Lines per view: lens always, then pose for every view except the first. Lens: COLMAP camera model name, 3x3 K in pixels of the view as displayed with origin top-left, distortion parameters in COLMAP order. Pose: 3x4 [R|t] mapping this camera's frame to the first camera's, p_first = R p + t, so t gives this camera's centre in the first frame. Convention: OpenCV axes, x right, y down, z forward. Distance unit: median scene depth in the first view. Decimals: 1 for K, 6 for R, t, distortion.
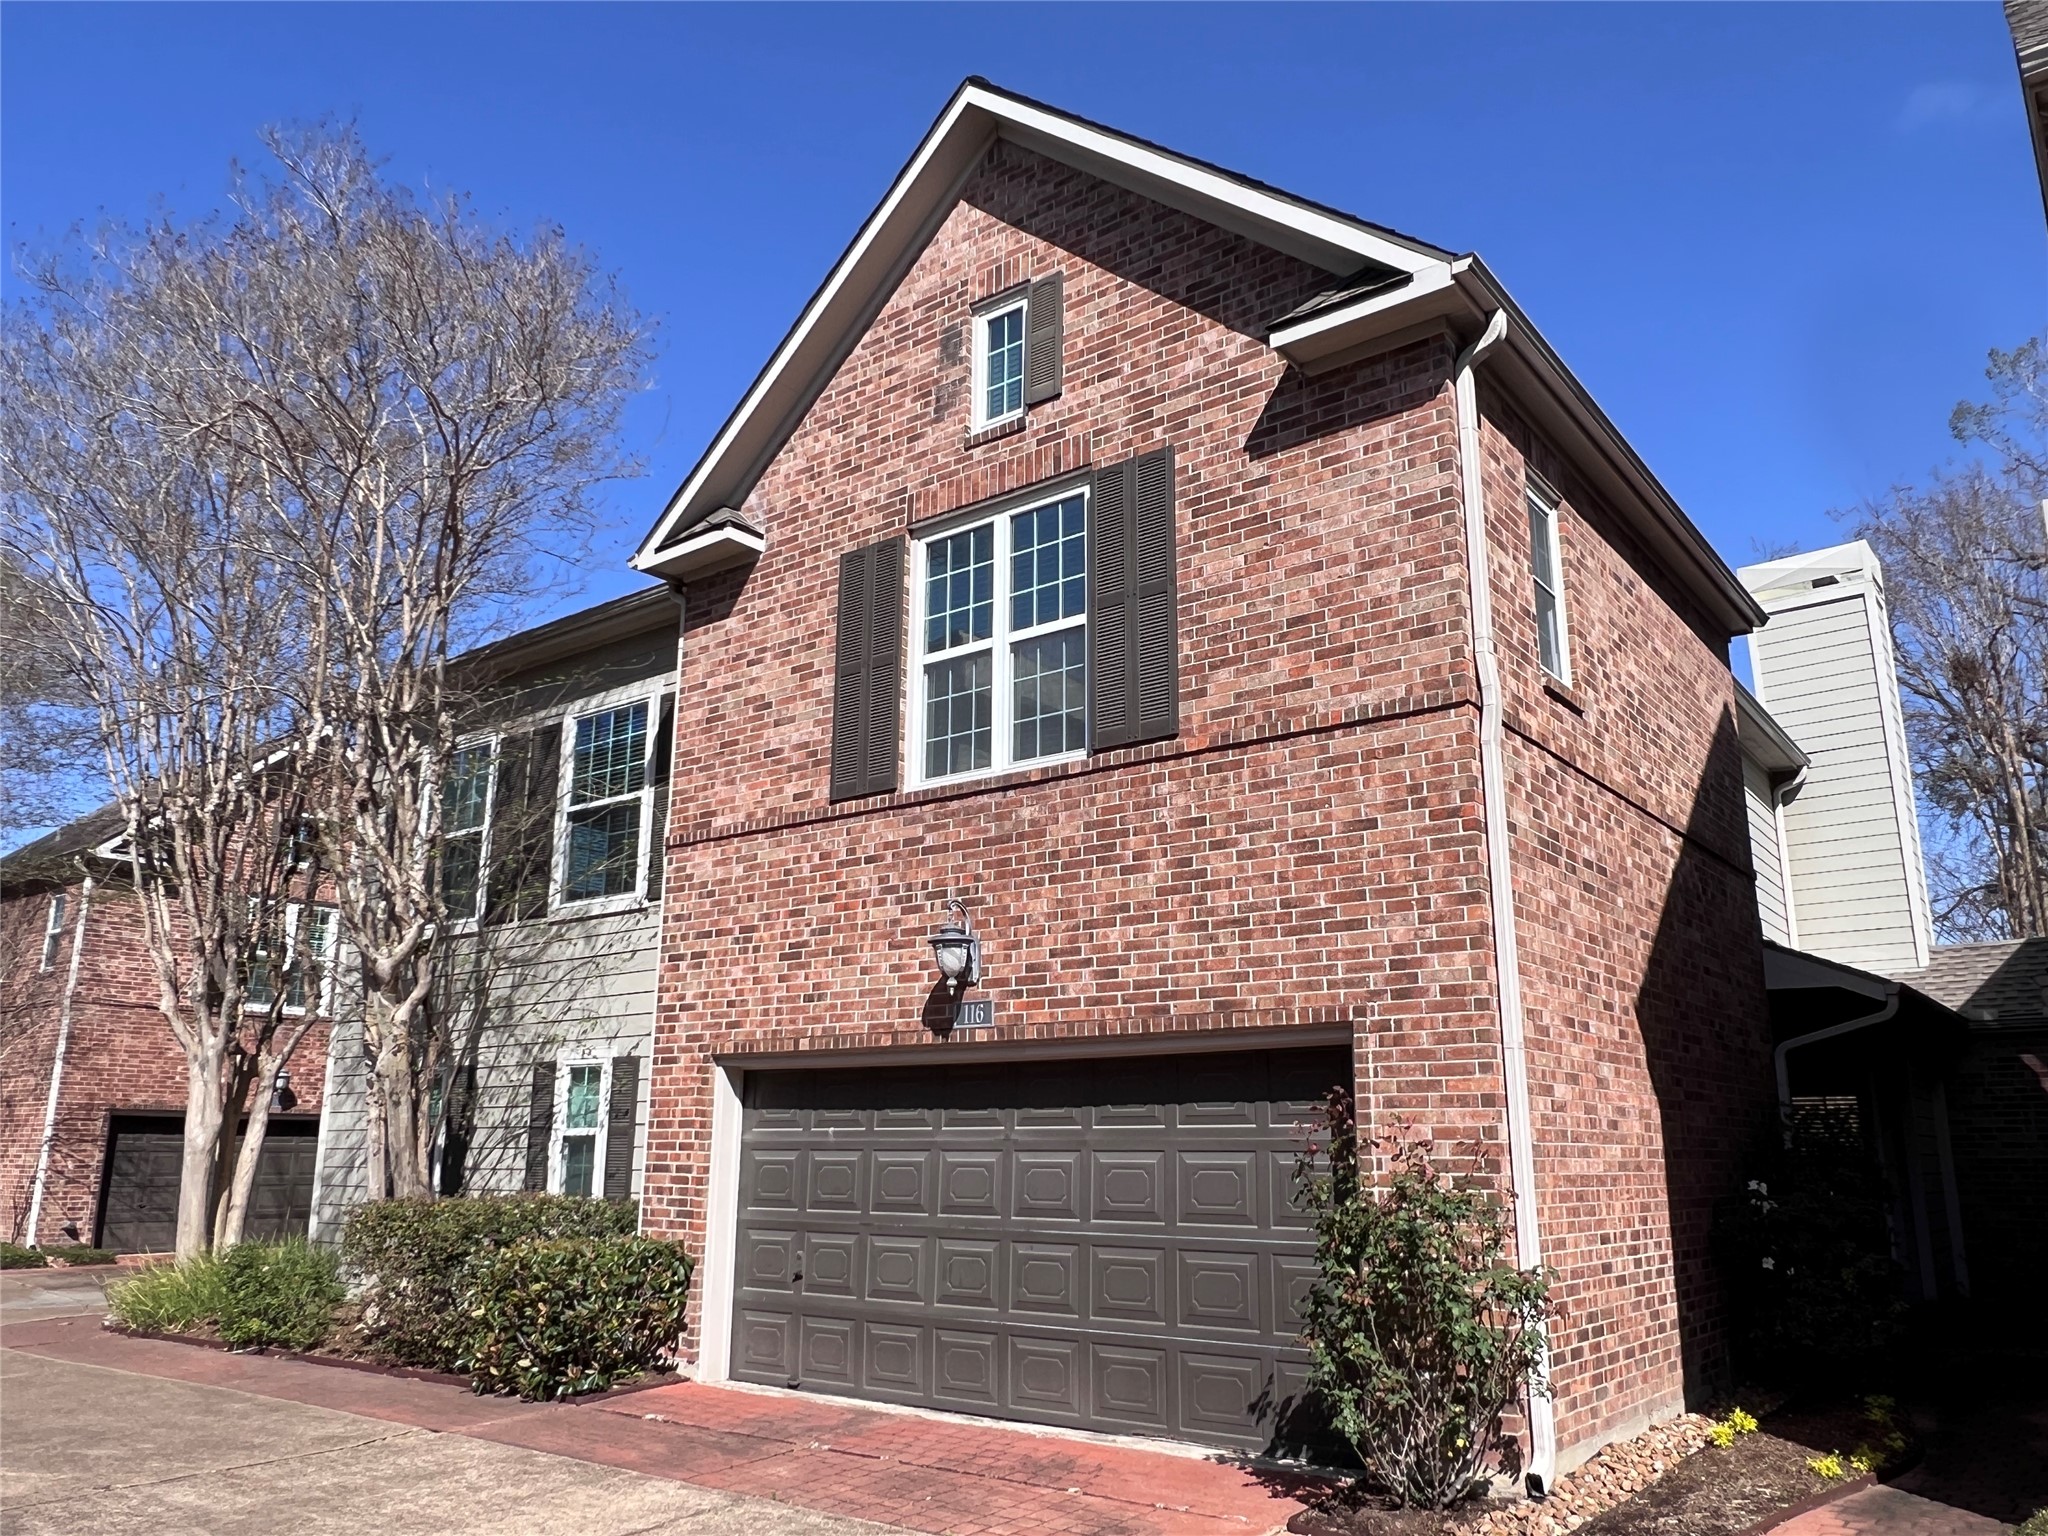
lens RADIAL K [[1489.4, 0, 1025.6], [0, 1489.4, 774.6], [0, 0, 1]] dist [-0.003431, -0.002672]
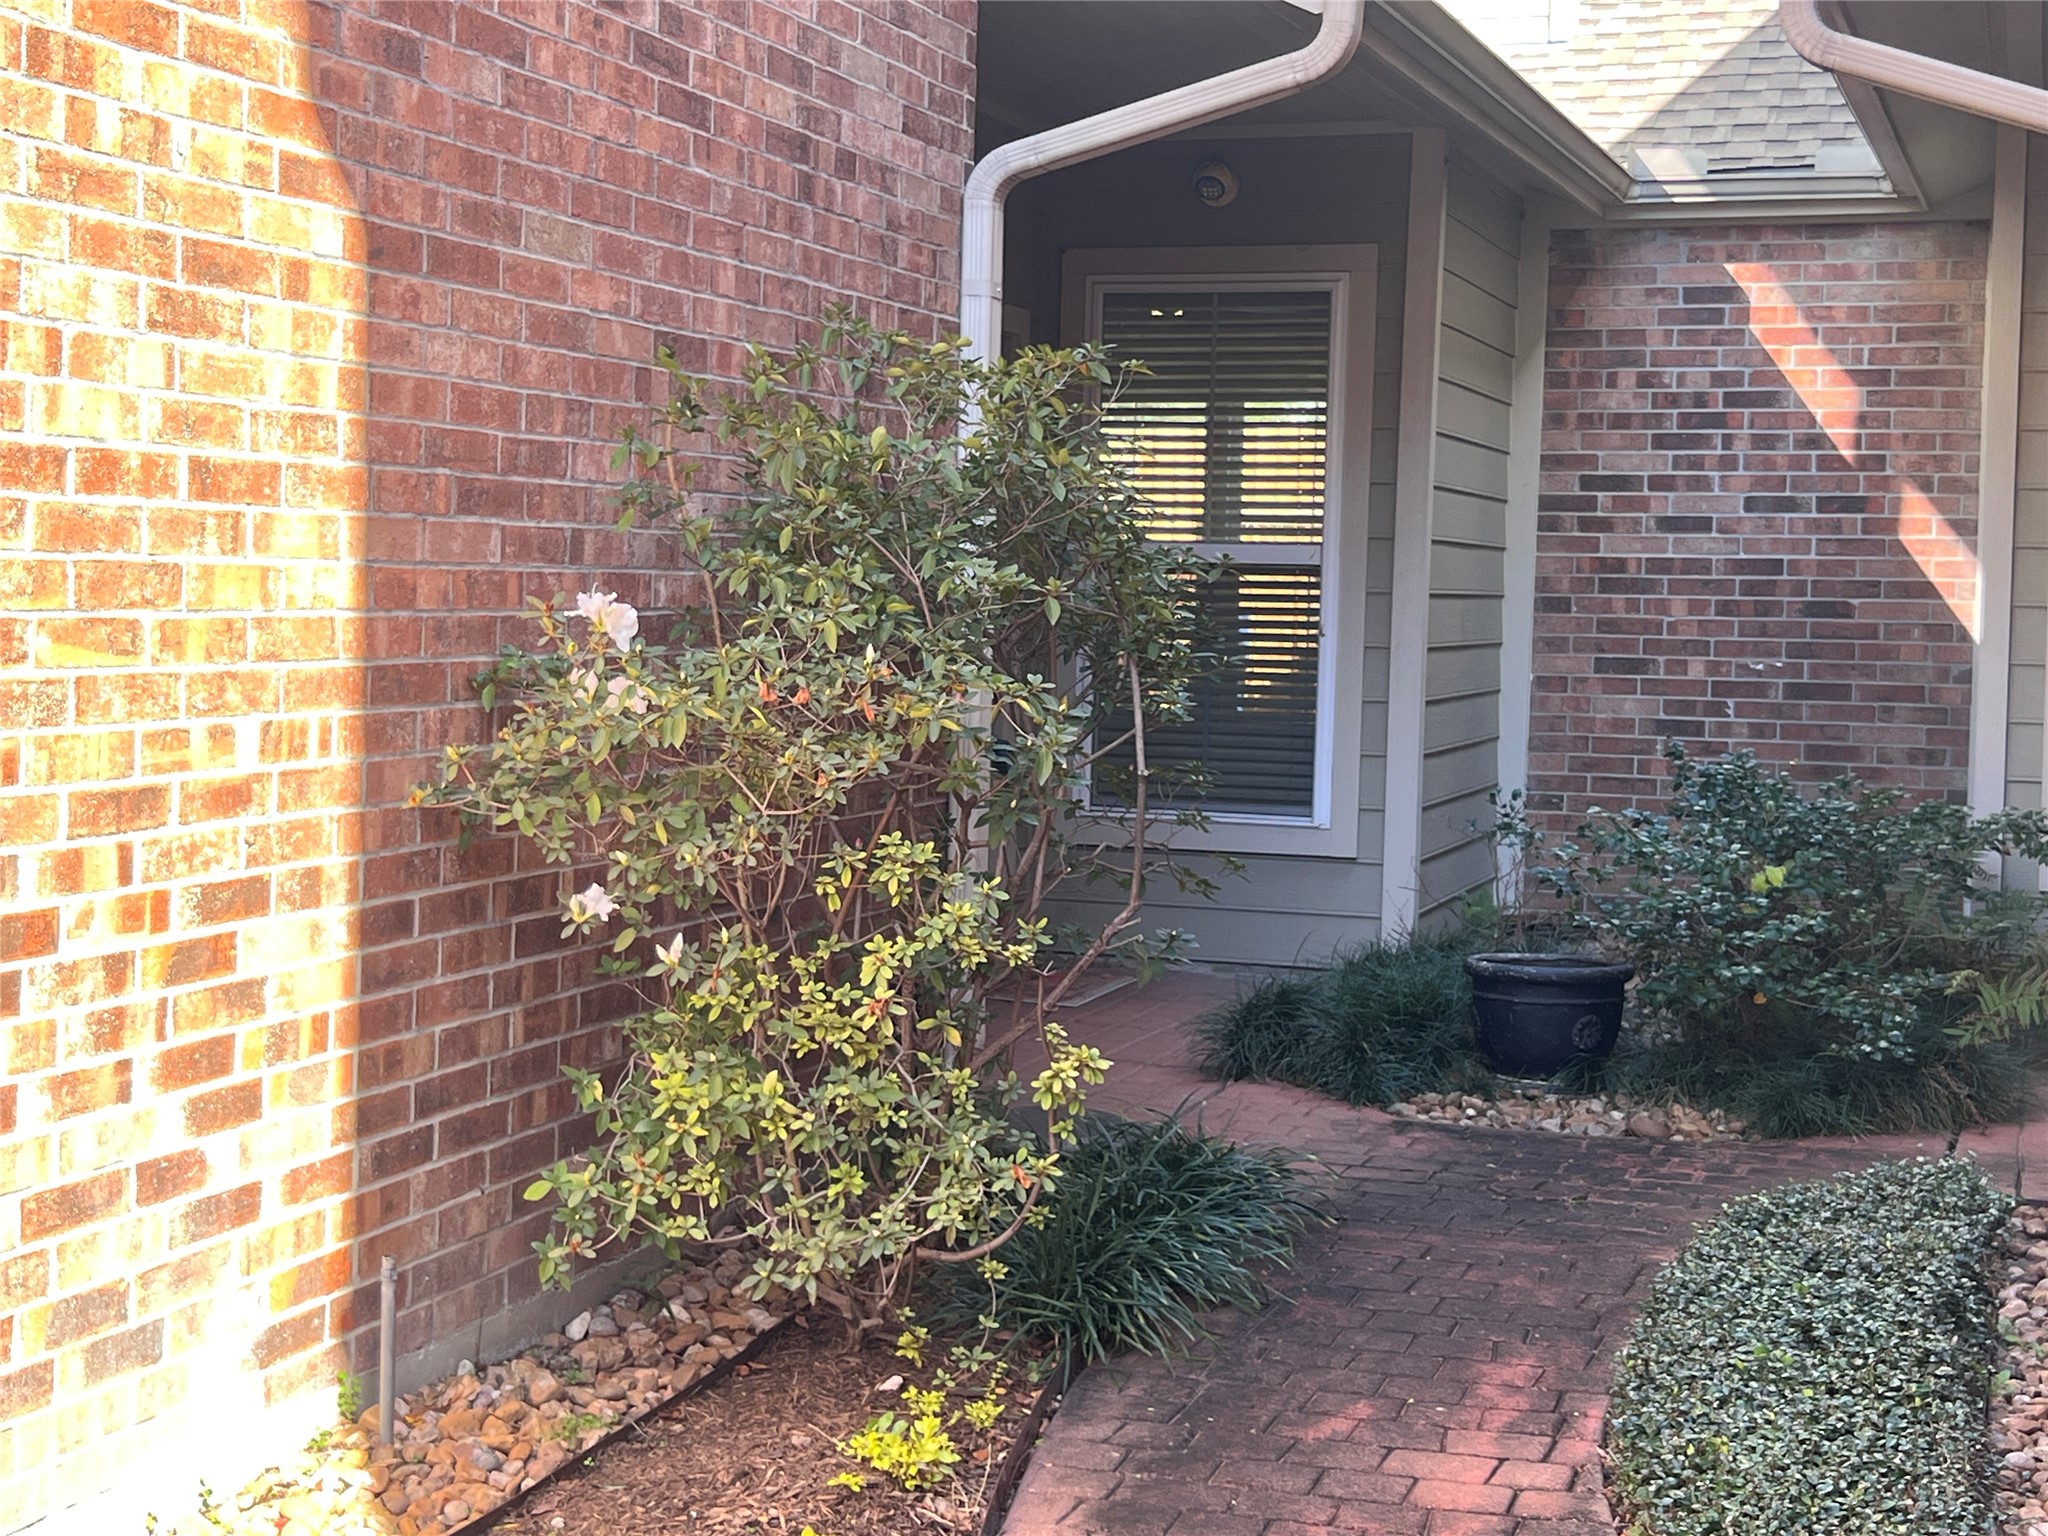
lens RADIAL K [[3142.6, 0, 1022.3], [0, 3142.6, 768.7], [0, 0, 1]] dist [0.088845, 0.000000]
pose [[0.944247, -0.007017, 0.329164, 0.250447], [-0.096027, 0.950434, 0.295726, 0.090796], [-0.314923, -0.310847, 0.896770, 0.328671]]
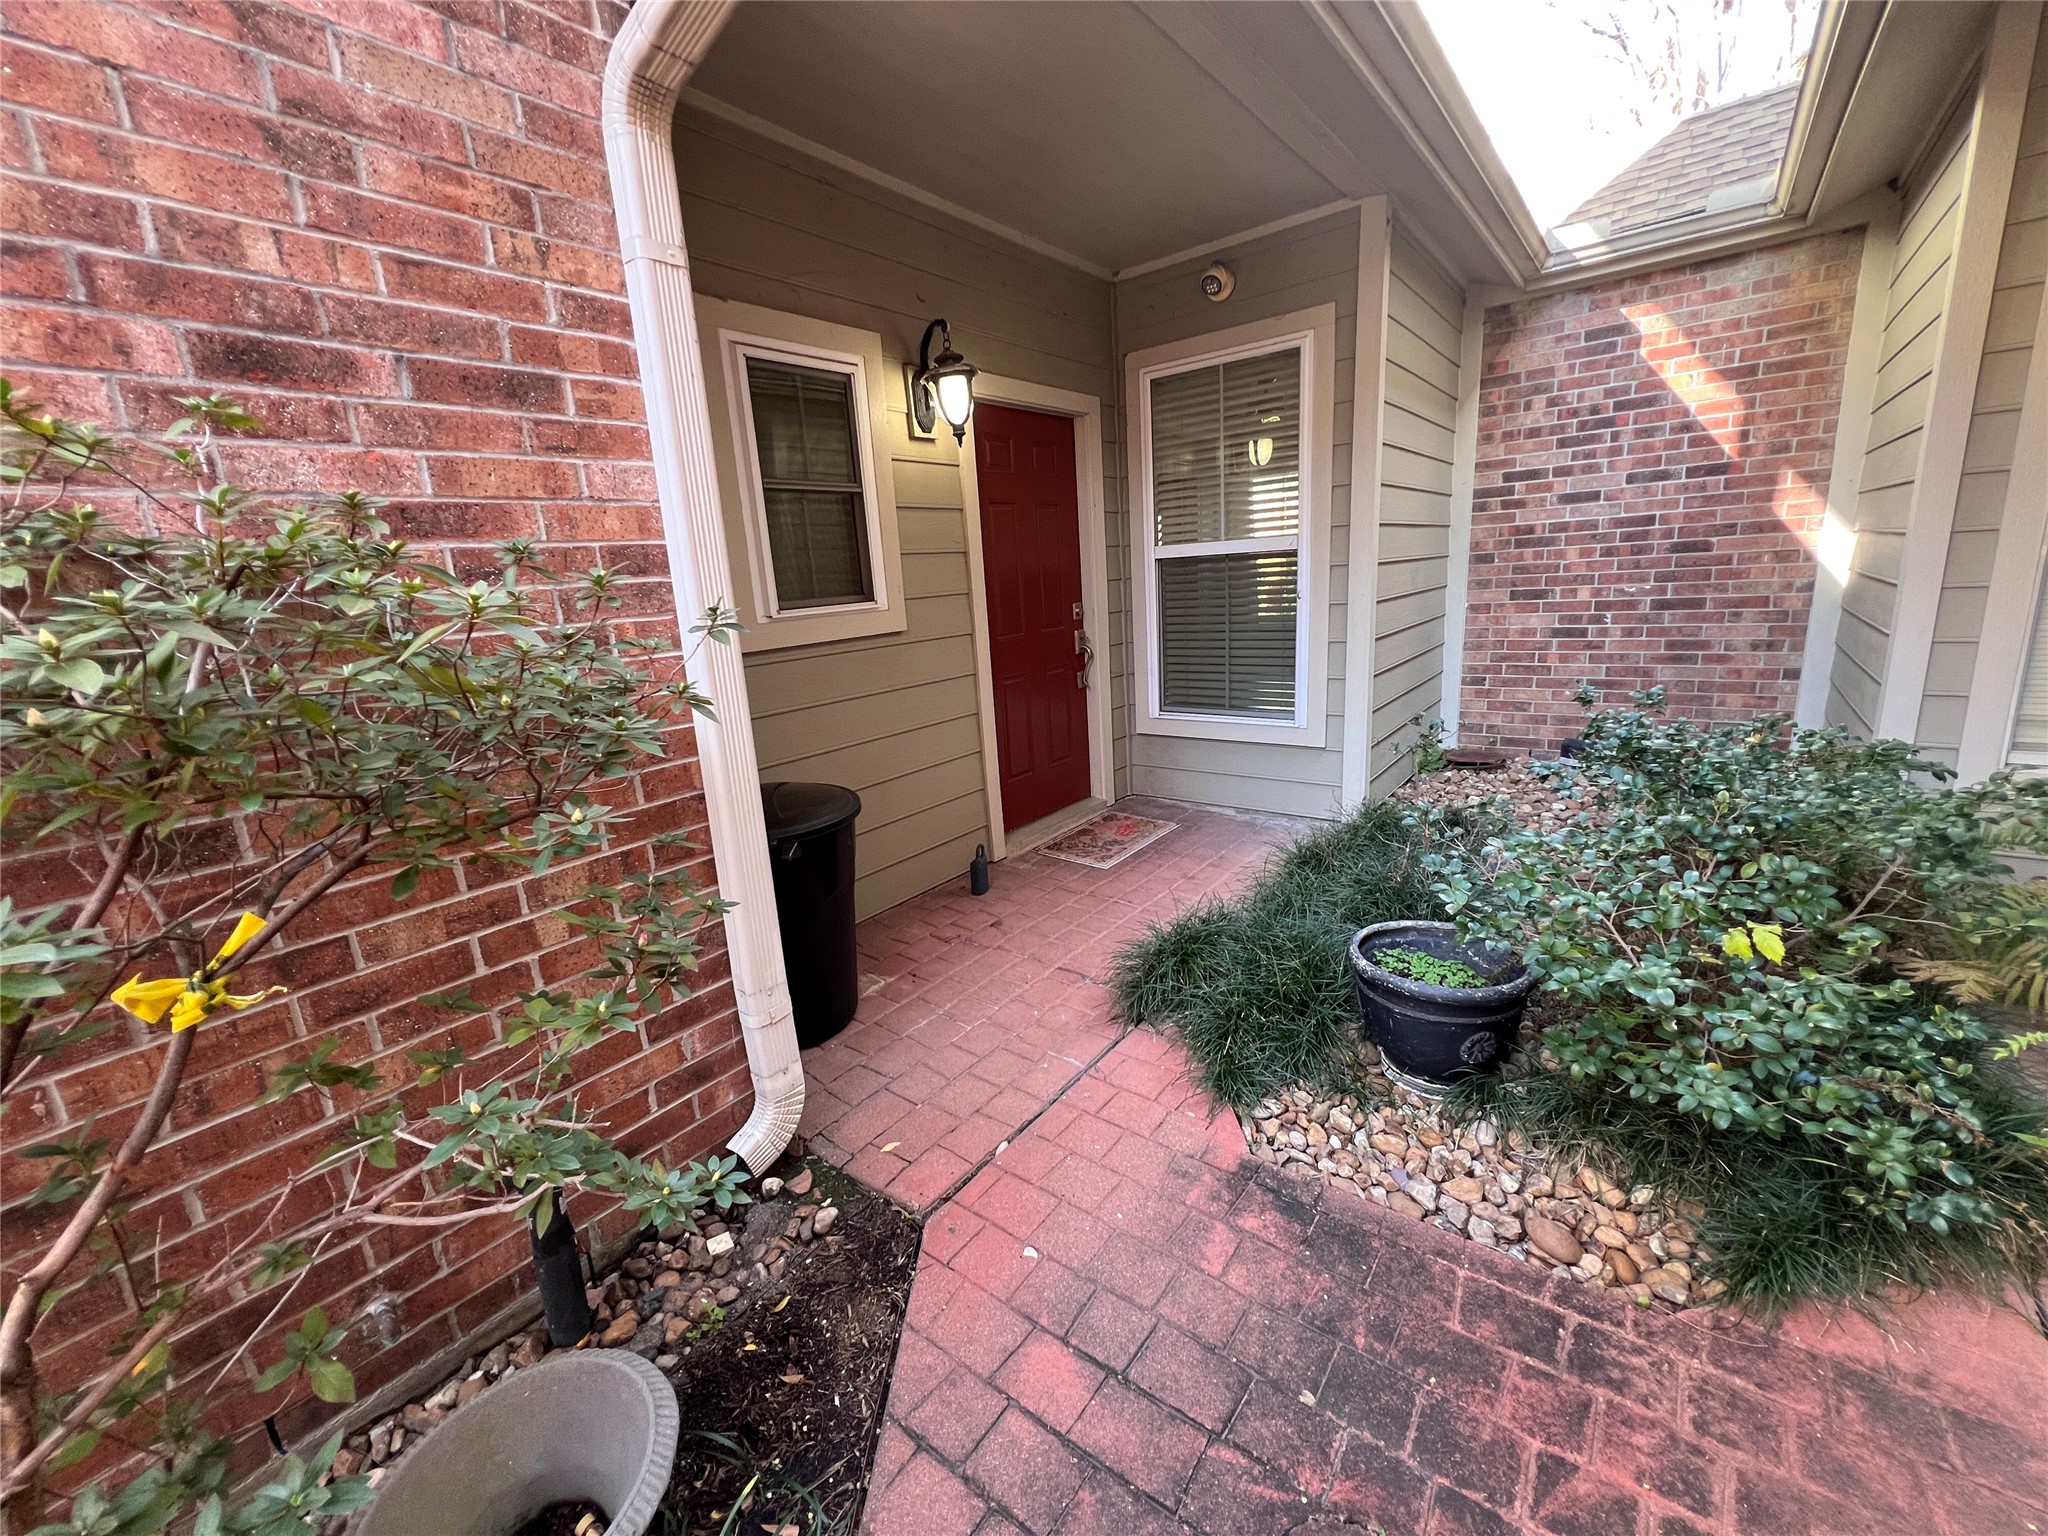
lens RADIAL K [[827.1, 0, 1036.7], [0, 827.1, 762.8], [0, 0, 1]] dist [0.001716, 0.000826]
pose [[0.997518, -0.068968, -0.014220, 0.458076], [0.067717, 0.884084, 0.462396, 0.179474], [-0.019319, -0.462211, 0.886559, 0.680366]]
